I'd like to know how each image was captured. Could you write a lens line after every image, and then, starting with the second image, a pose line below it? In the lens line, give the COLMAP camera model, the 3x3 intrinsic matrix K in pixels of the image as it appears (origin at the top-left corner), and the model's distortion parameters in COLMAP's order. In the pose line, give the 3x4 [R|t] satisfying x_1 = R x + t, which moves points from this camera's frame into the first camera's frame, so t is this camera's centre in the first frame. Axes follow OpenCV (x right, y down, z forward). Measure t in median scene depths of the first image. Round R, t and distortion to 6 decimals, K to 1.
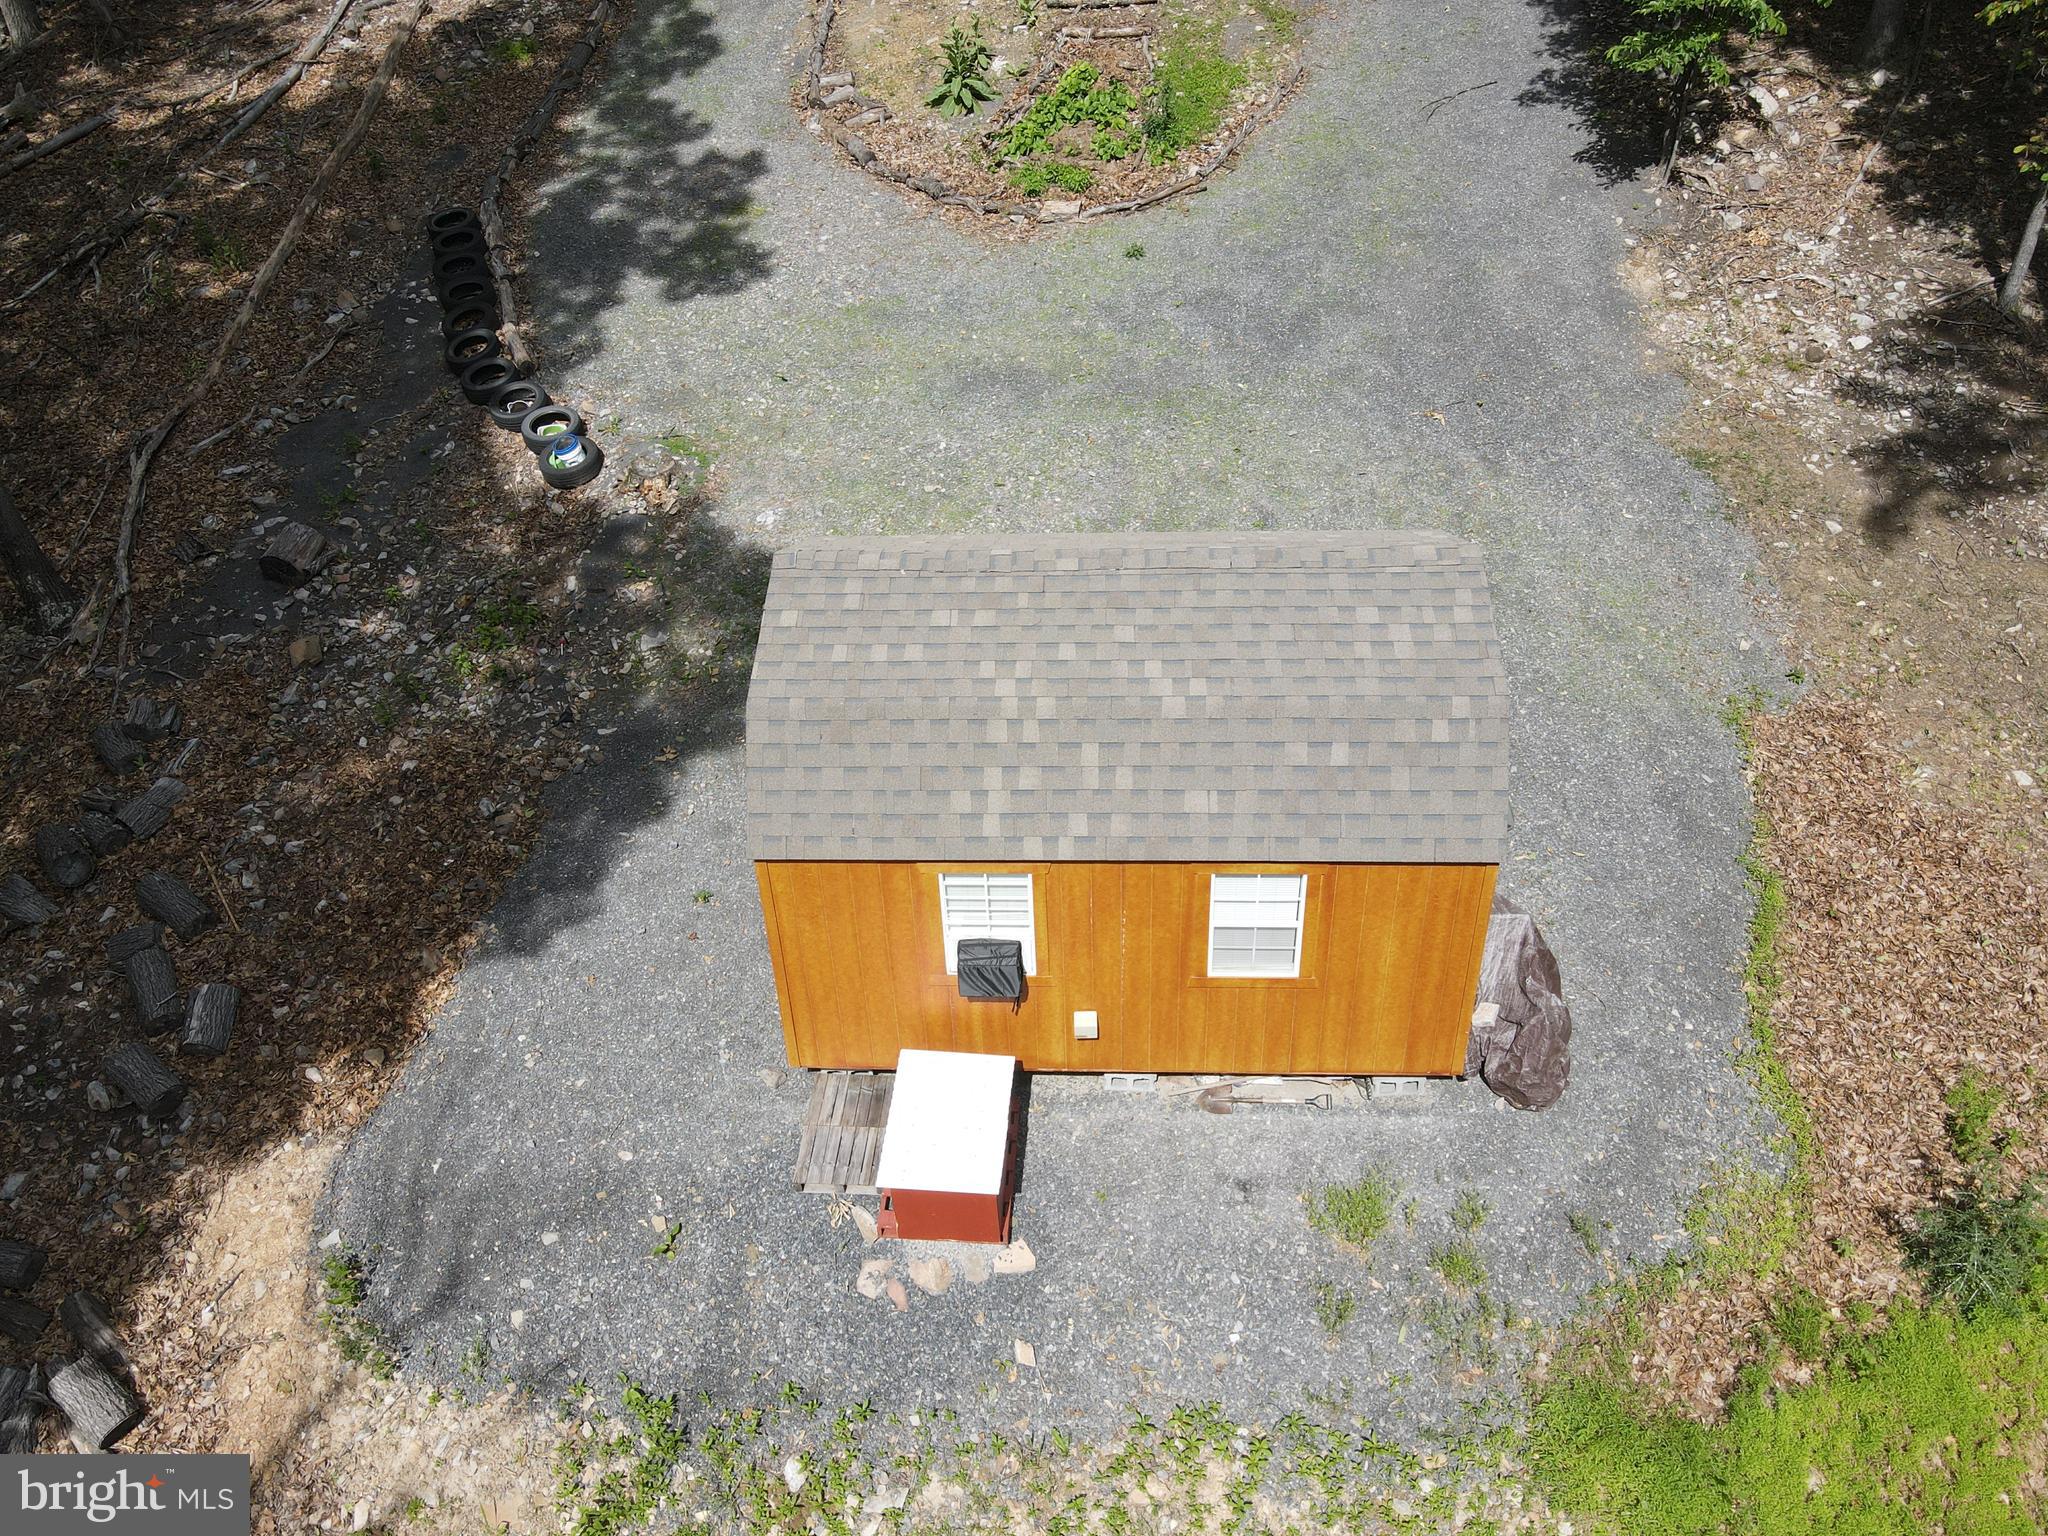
lens RADIAL K [[1506.6, 0, 1019.1], [0, 1506.6, 773.2], [0, 0, 1]] dist [-0.004301, 0.036482]
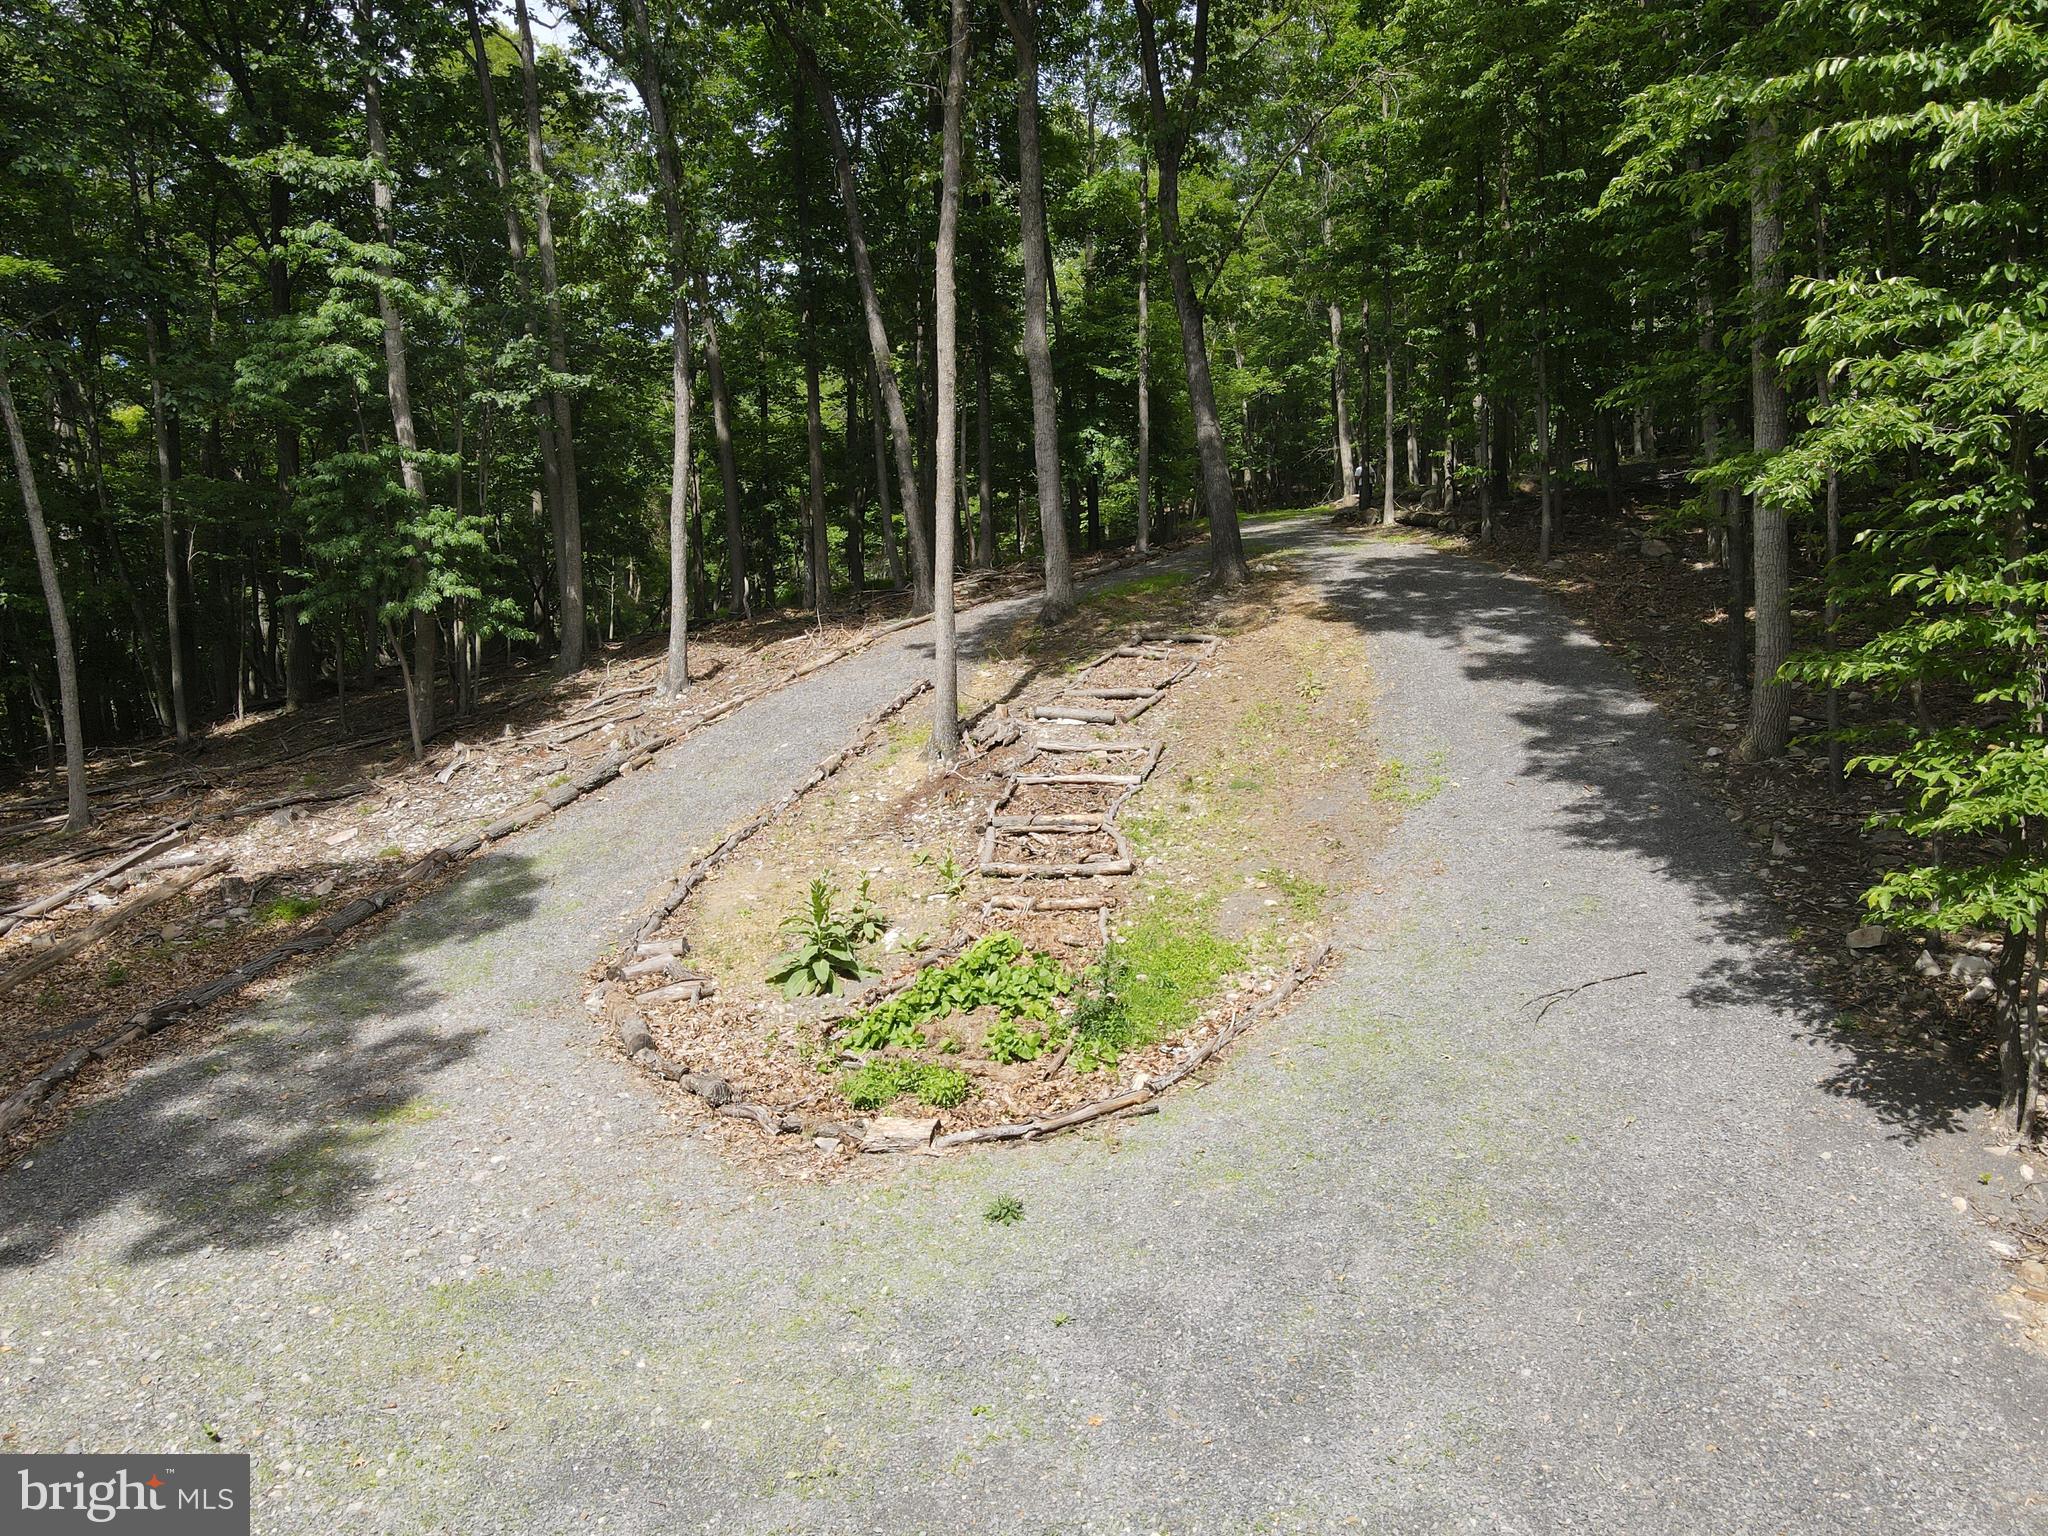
lens RADIAL K [[1506.6, 0, 1019.1], [0, 1506.6, 773.2], [0, 0, 1]] dist [-0.004301, 0.036482]
pose [[0.995685, 0.026735, -0.088866, 0.124949], [-0.073002, 0.816864, -0.572192, -0.167809], [0.057294, 0.576210, 0.815291, 0.476337]]
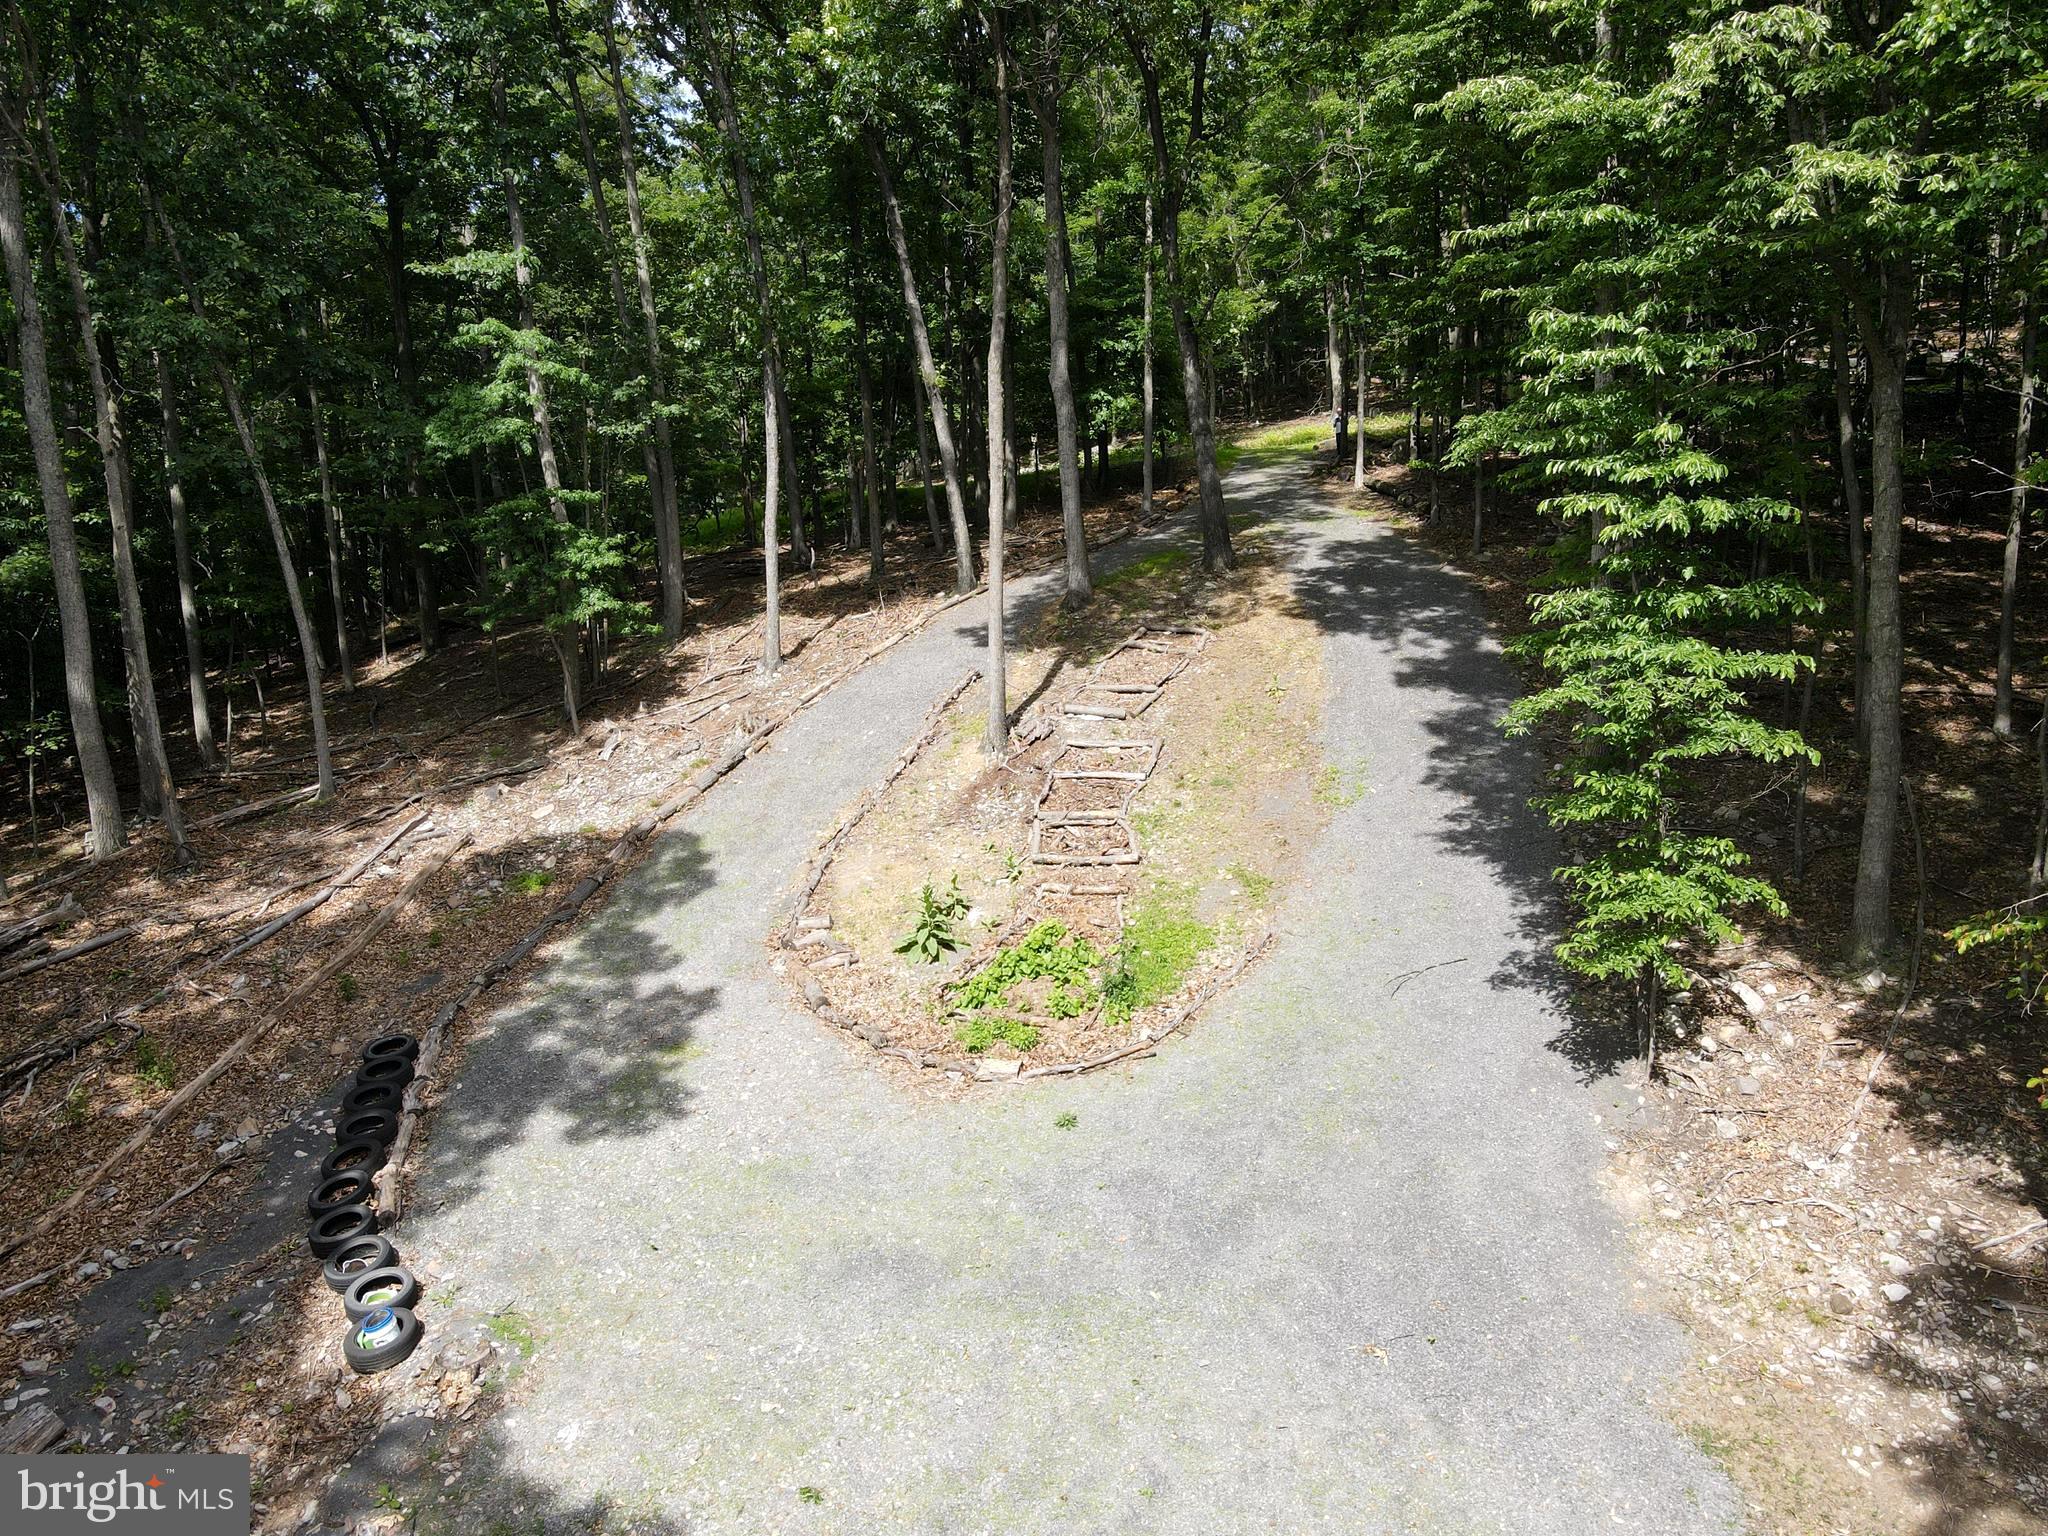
lens RADIAL K [[1506.6, 0, 1019.1], [0, 1506.6, 773.2], [0, 0, 1]] dist [-0.004301, 0.036482]
pose [[0.995669, 0.030357, -0.087875, 0.122248], [-0.068559, 0.878153, -0.473442, -0.094522], [0.062795, 0.477416, 0.876431, 0.089000]]
